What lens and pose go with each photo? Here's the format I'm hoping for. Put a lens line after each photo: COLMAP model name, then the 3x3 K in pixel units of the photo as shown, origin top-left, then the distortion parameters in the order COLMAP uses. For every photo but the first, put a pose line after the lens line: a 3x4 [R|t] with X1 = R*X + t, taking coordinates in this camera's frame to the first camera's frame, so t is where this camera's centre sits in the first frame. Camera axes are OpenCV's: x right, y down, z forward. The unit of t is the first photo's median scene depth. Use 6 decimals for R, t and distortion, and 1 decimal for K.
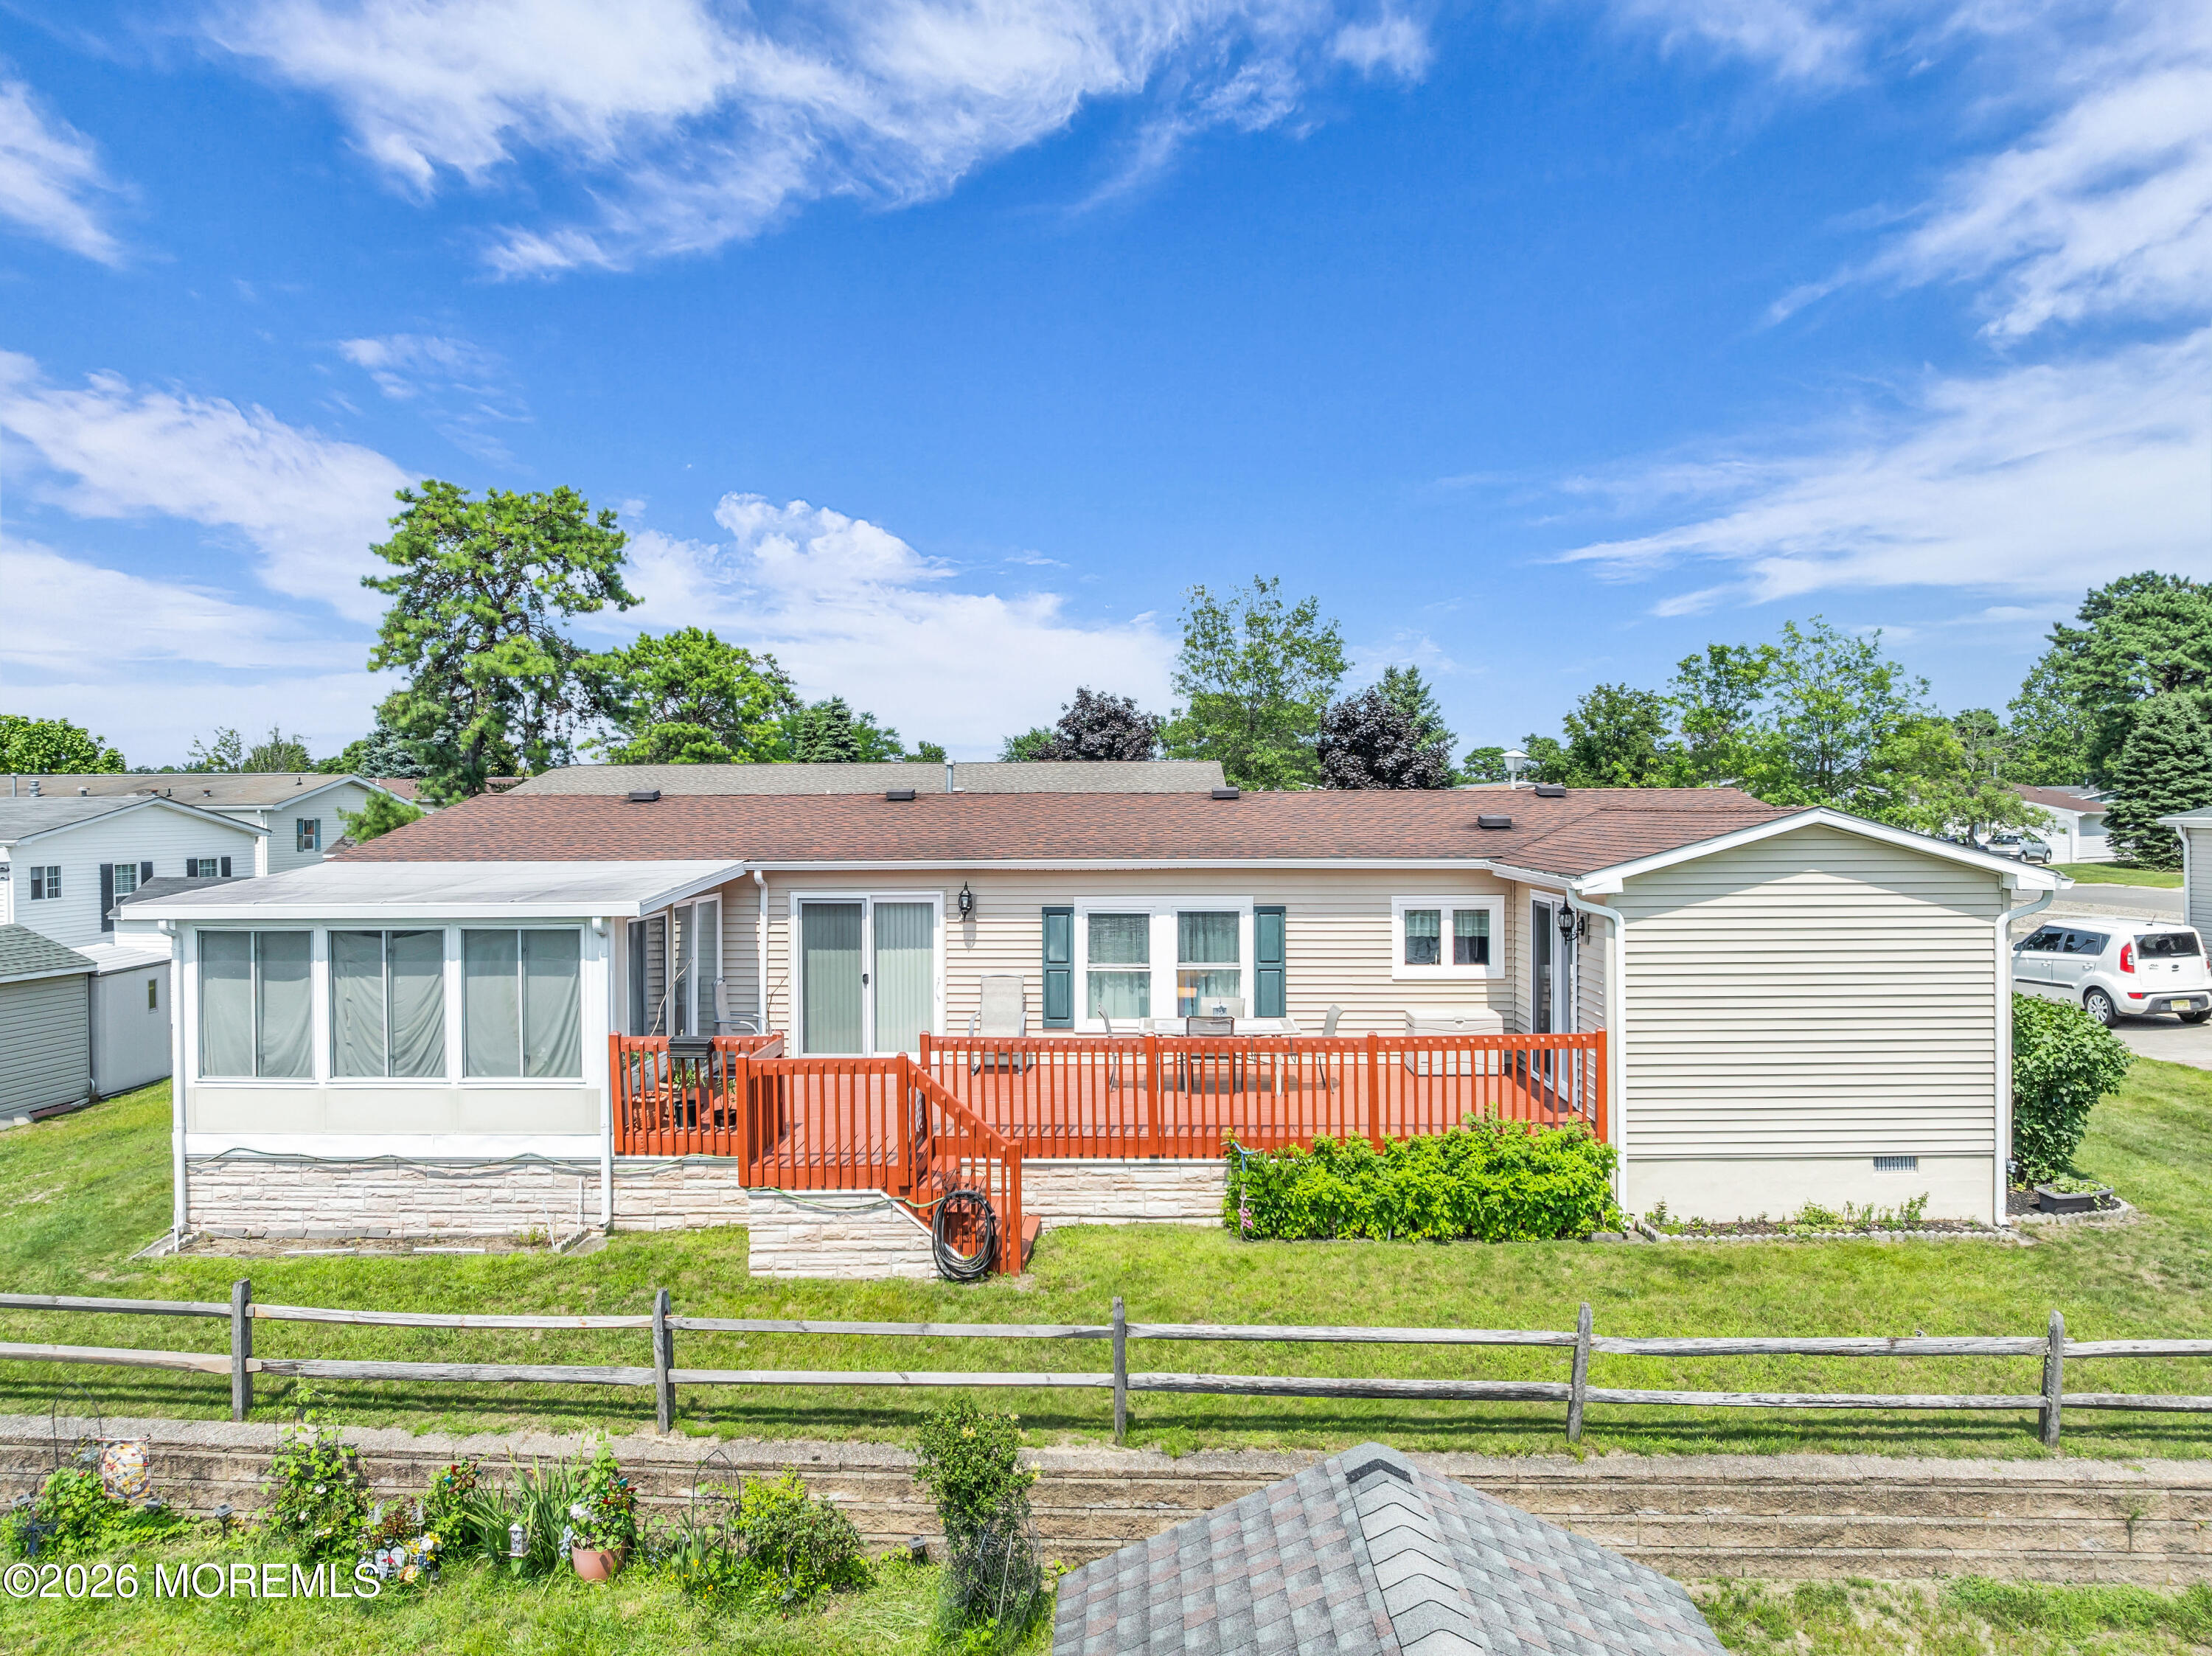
lens RADIAL K [[1560.7, 0, 1105.2], [0, 1560.7, 820.6], [0, 0, 1]] dist [-0.040160, 0.006513]
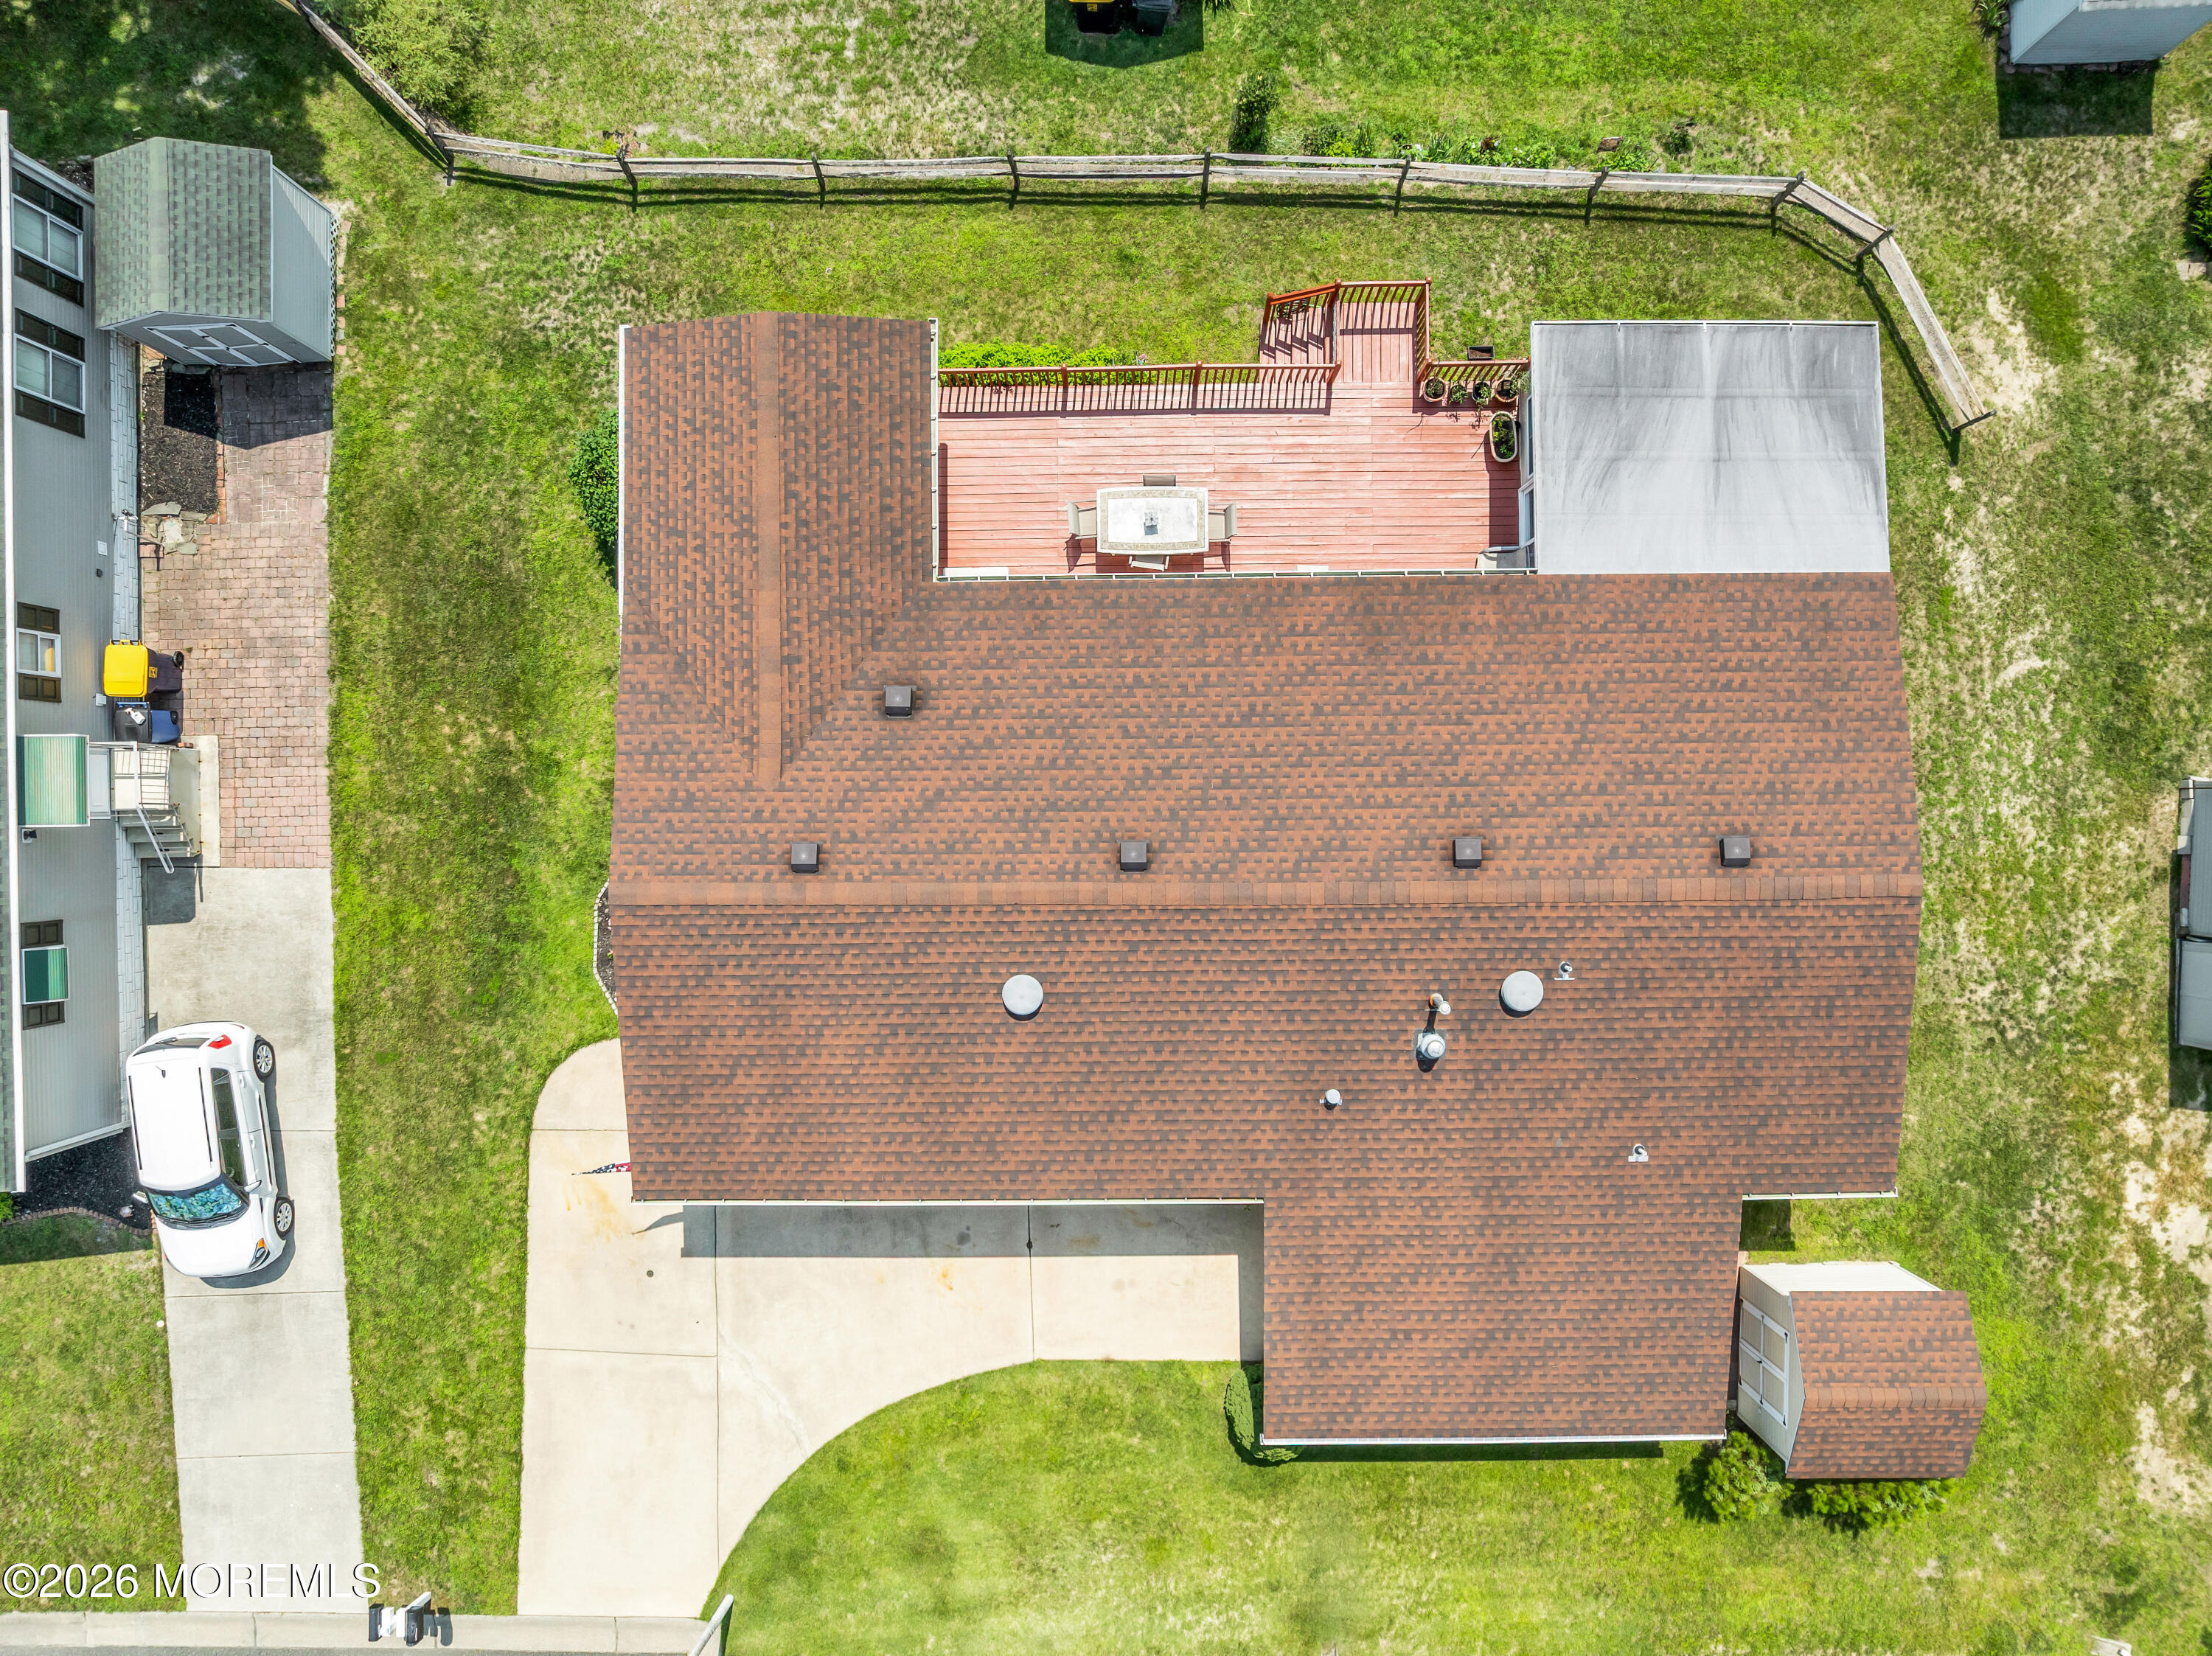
lens RADIAL K [[1554.6, 0, 1106.0], [0, 1554.6, 828.0], [0, 0, 1]] dist [-0.032710, -0.004304]
pose [[-0.998994, 0.037060, 0.025256, 0.082716], [0.024682, -0.015880, 0.999569, -1.190616], [0.037445, 0.999187, 0.014950, 1.160644]]
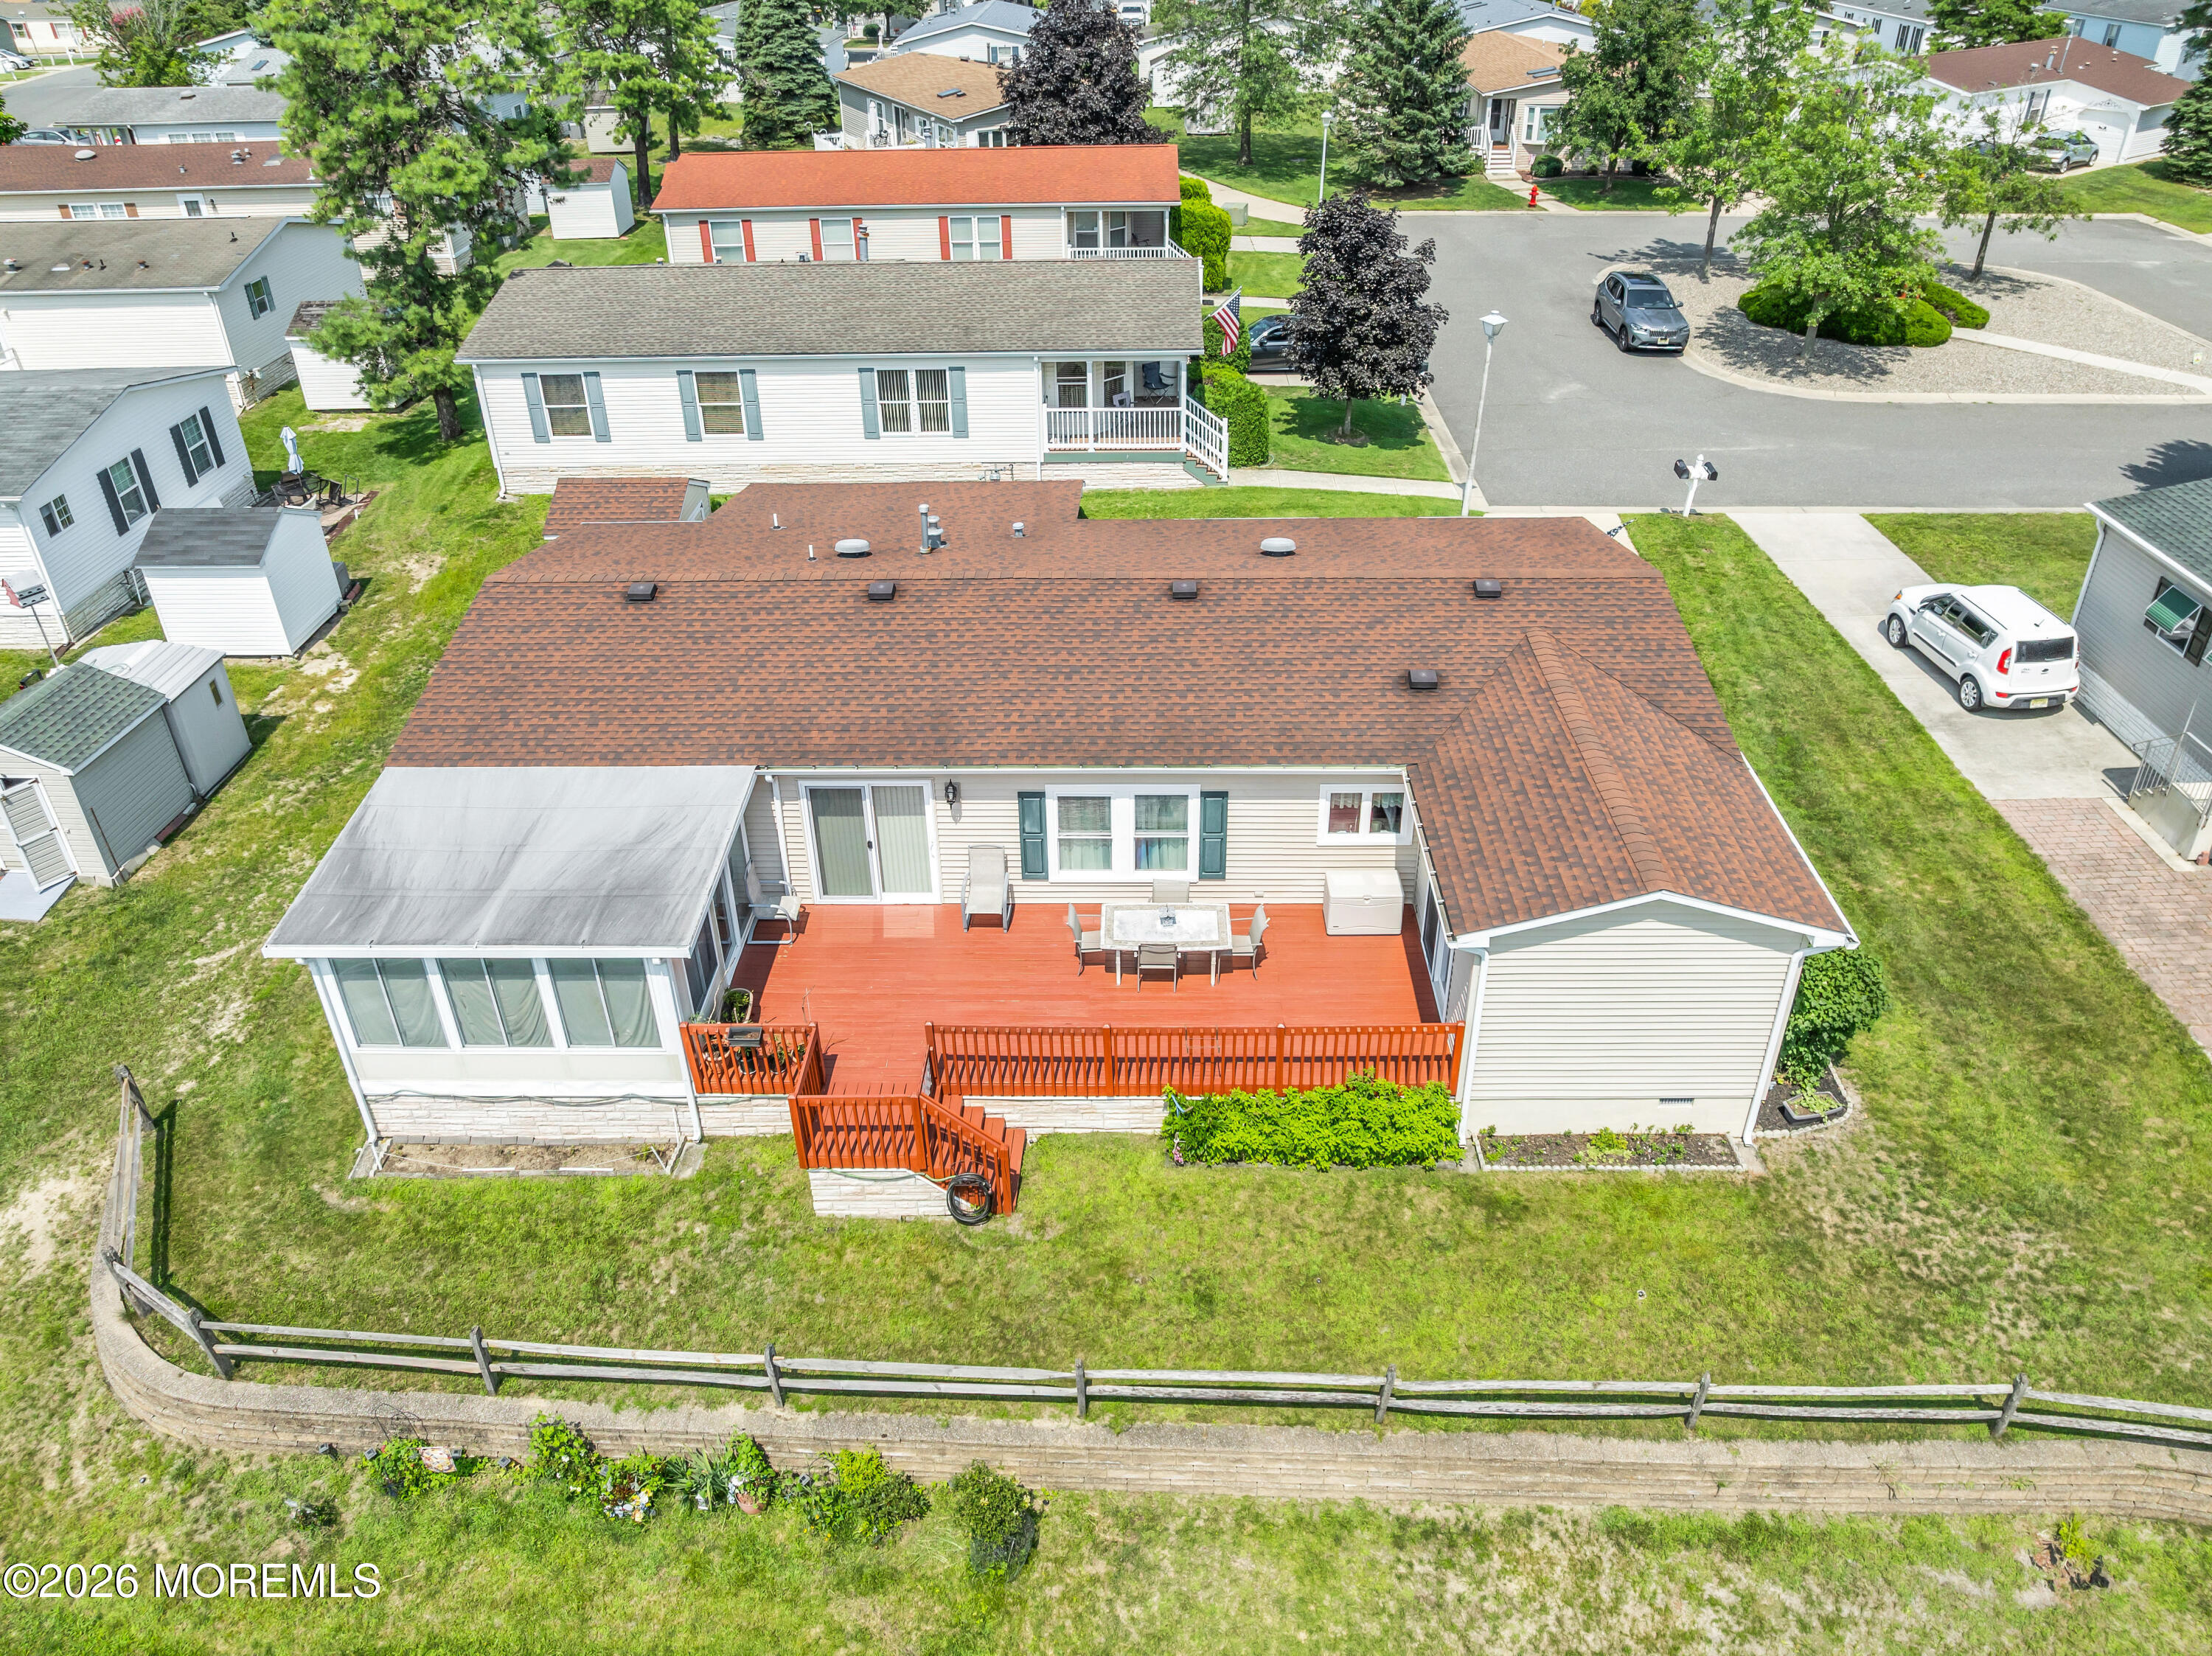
lens RADIAL K [[1554.6, 0, 1106.0], [0, 1554.6, 828.0], [0, 0, 1]] dist [-0.032710, -0.004304]
pose [[0.999911, -0.013074, 0.002477, 0.021964], [0.009767, 0.847535, 0.530650, -0.534144], [-0.009037, -0.530579, 0.847588, 0.010154]]
